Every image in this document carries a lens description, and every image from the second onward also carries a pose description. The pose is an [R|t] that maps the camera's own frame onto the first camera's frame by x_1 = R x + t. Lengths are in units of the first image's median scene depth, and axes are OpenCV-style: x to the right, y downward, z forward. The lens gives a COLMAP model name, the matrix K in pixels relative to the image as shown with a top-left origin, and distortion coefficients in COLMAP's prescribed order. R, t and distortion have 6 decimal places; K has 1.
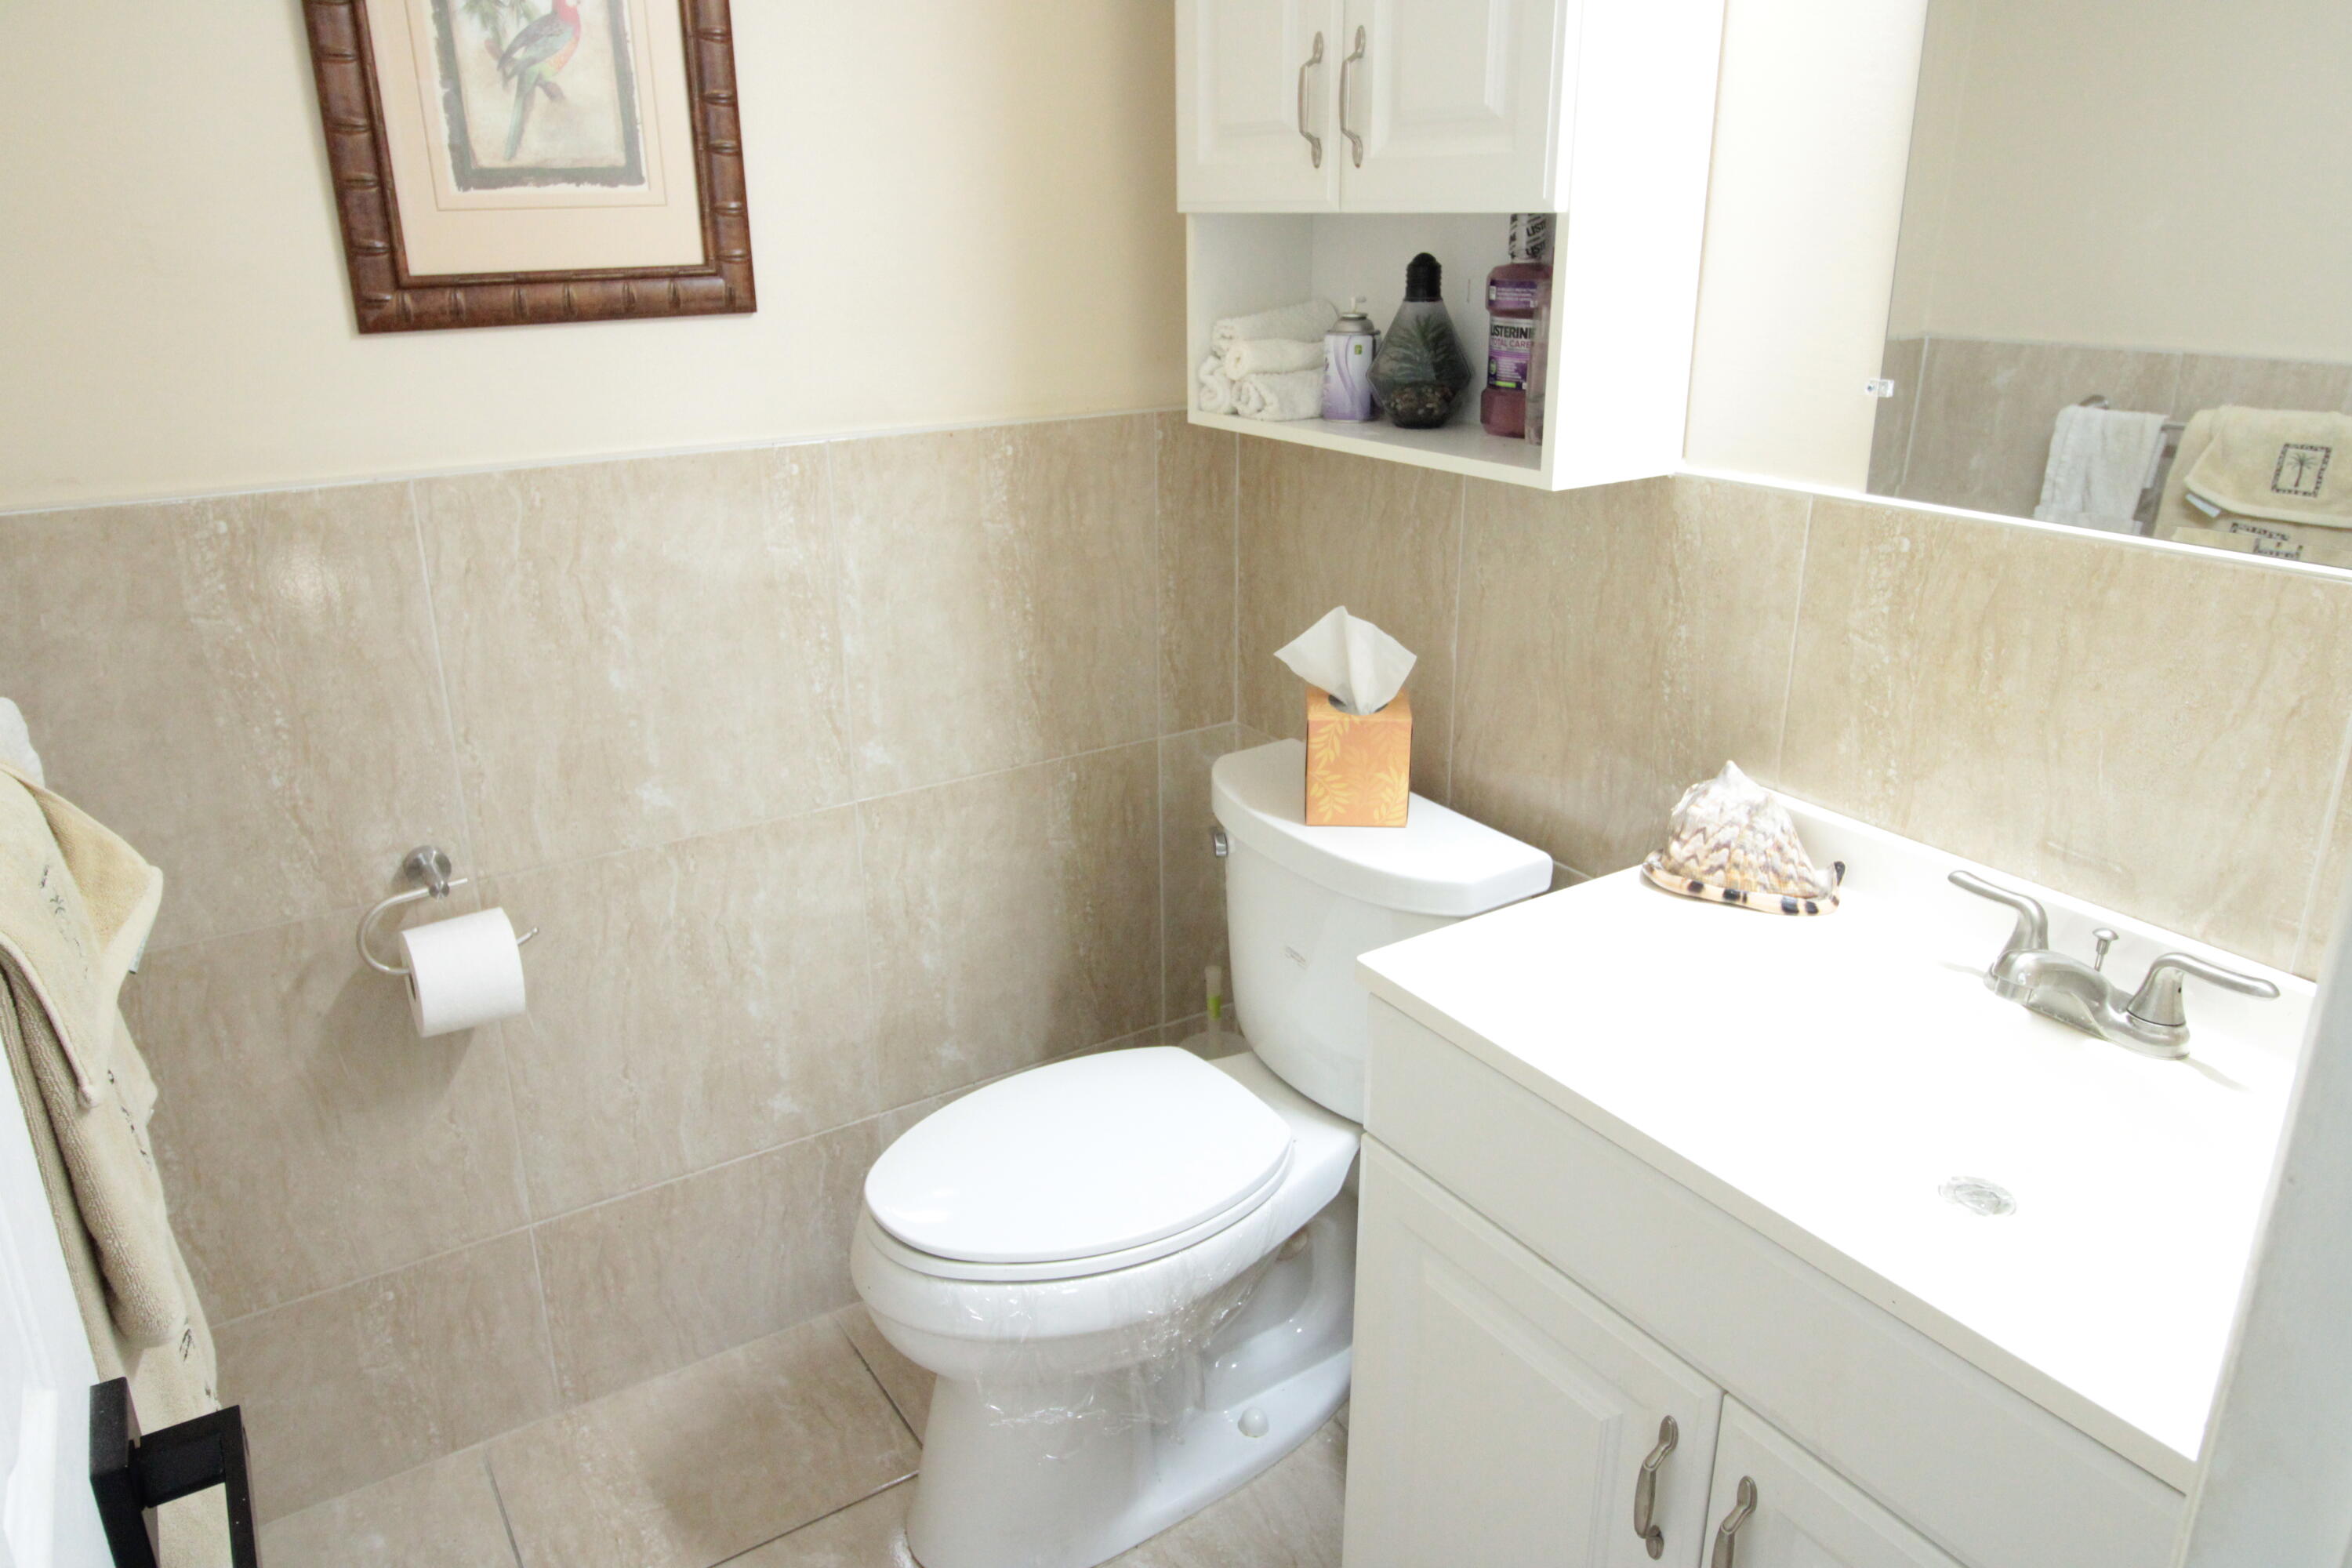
lens RADIAL K [[1692.1, 0, 1190.0], [0, 1692.1, 934.9], [0, 0, 1]] dist [-0.029326, -0.047569]
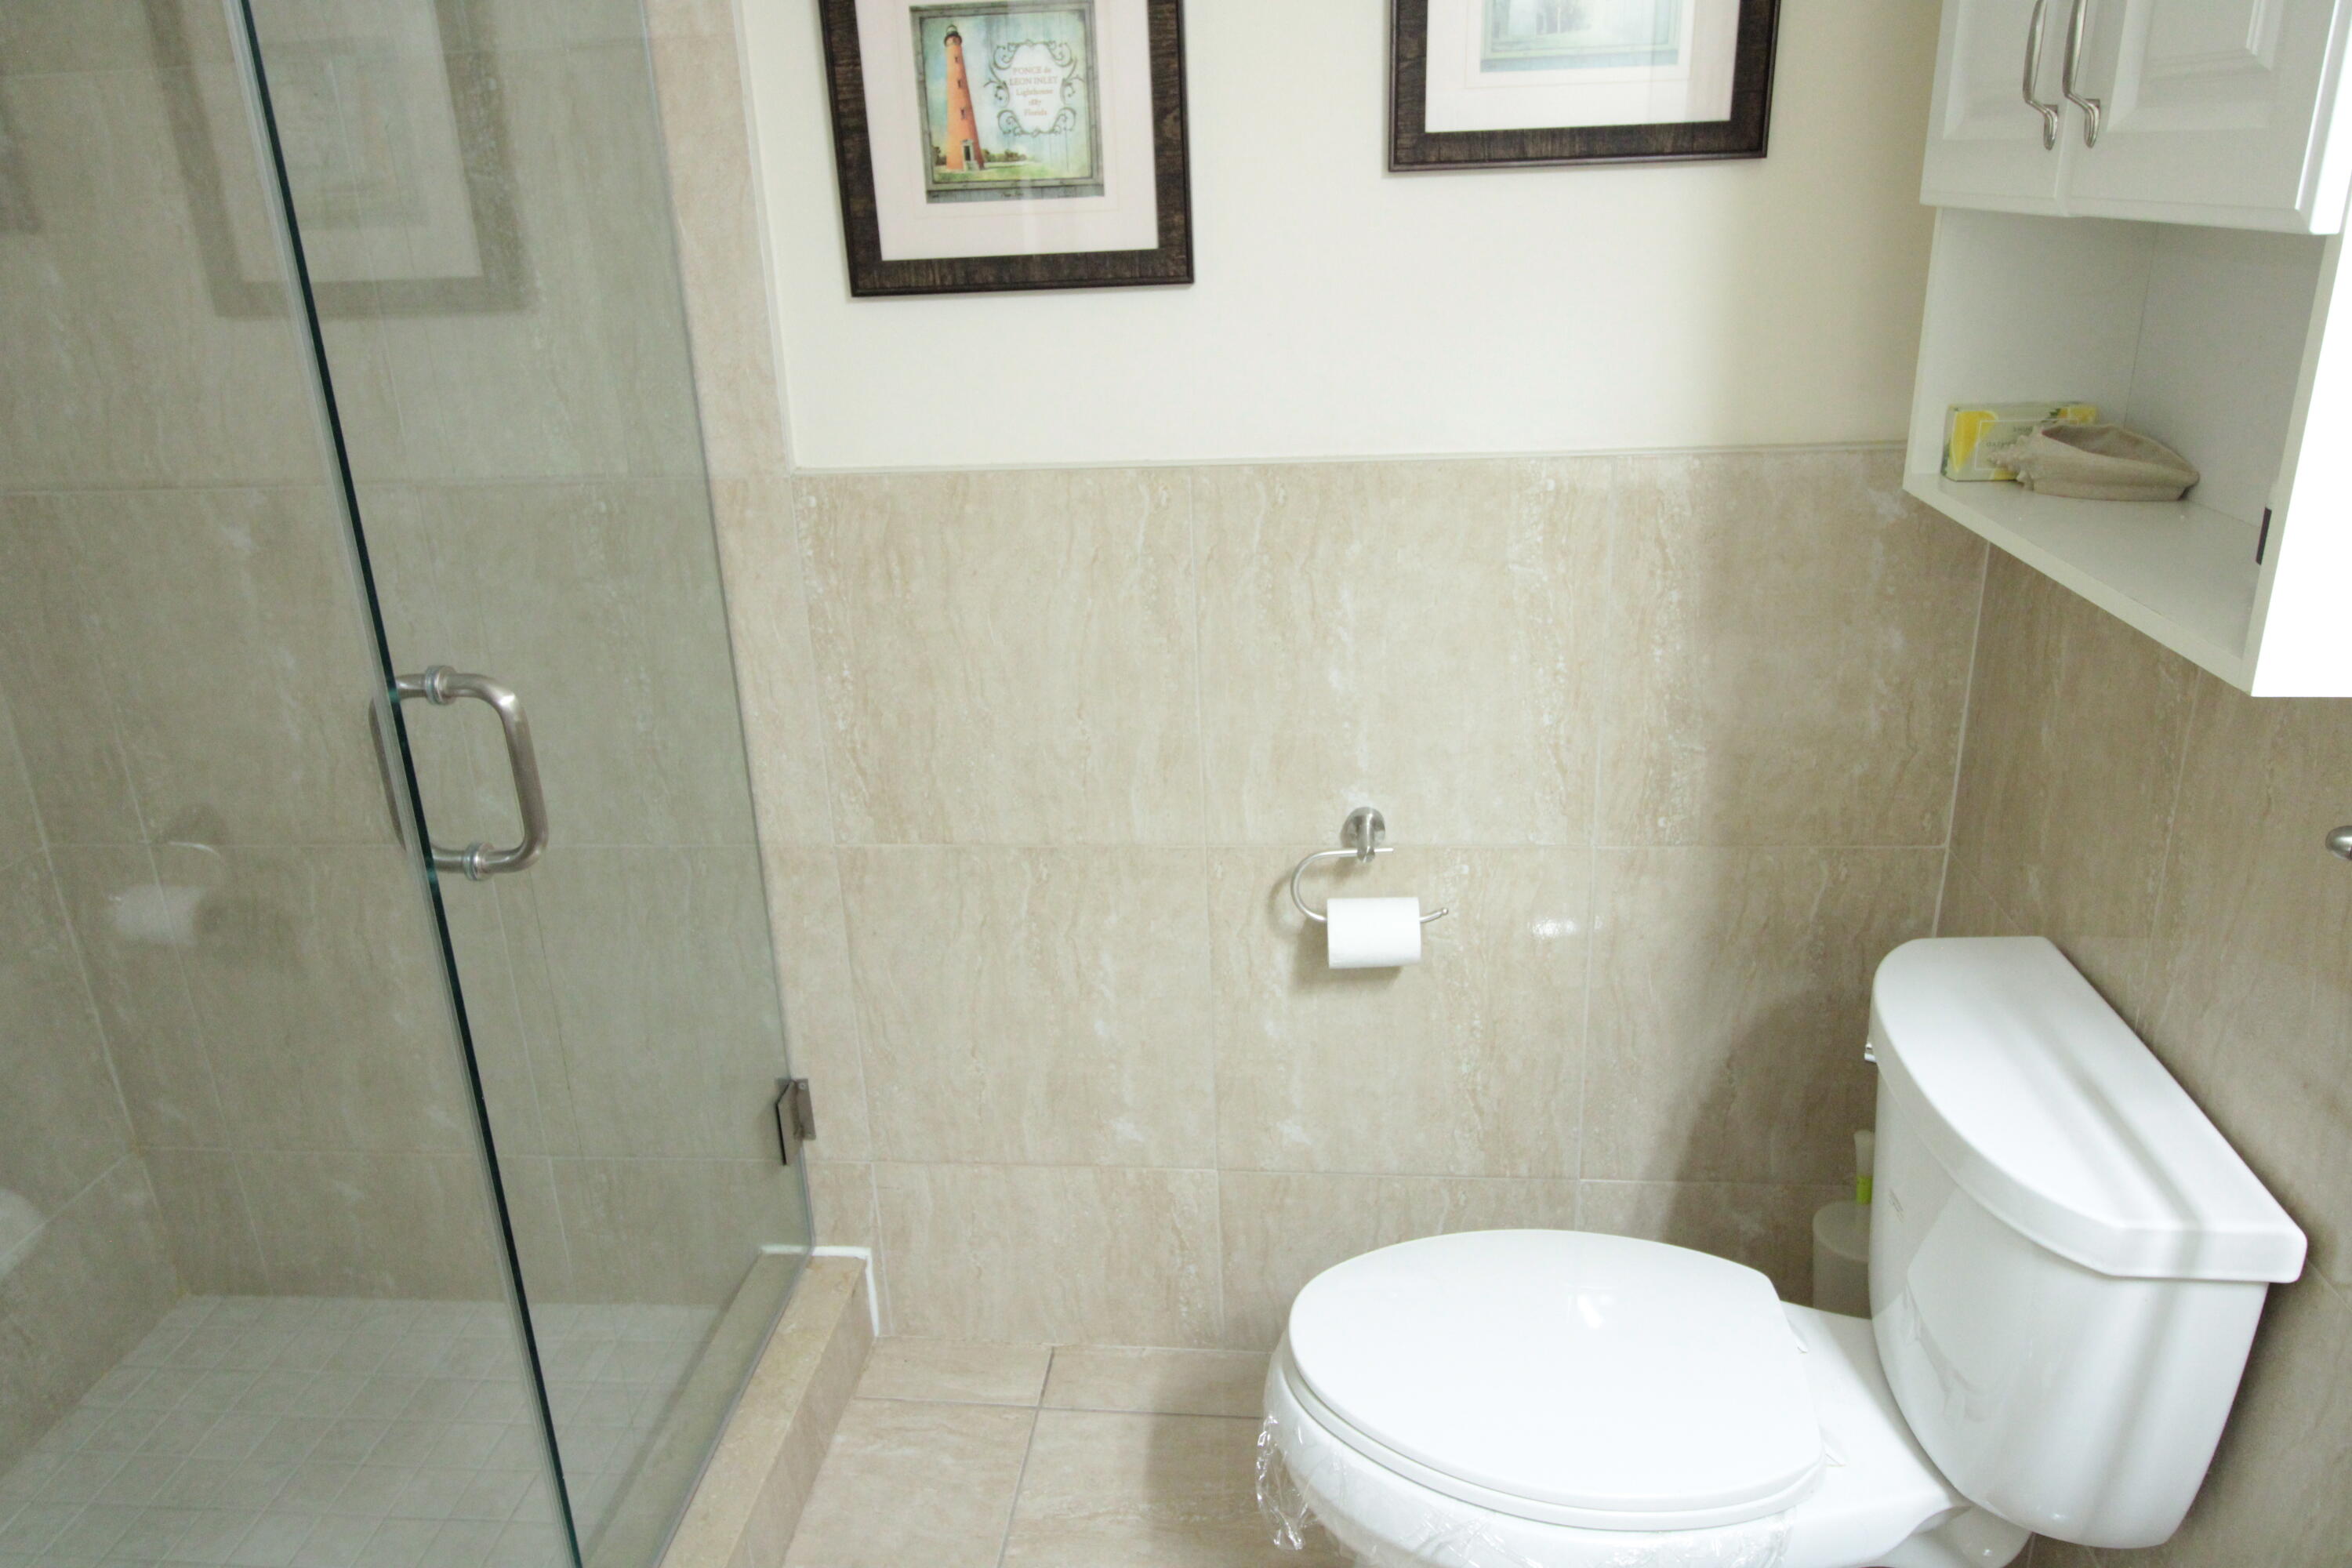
lens RADIAL K [[1692.1, 0, 1190.0], [0, 1692.1, 934.9], [0, 0, 1]] dist [-0.029326, -0.047569]
pose [[0.742791, 0.235721, -0.626655, 0.341242], [-0.230933, 0.968736, 0.090665, -0.096970], [0.628435, 0.077370, 0.774005, 0.224791]]
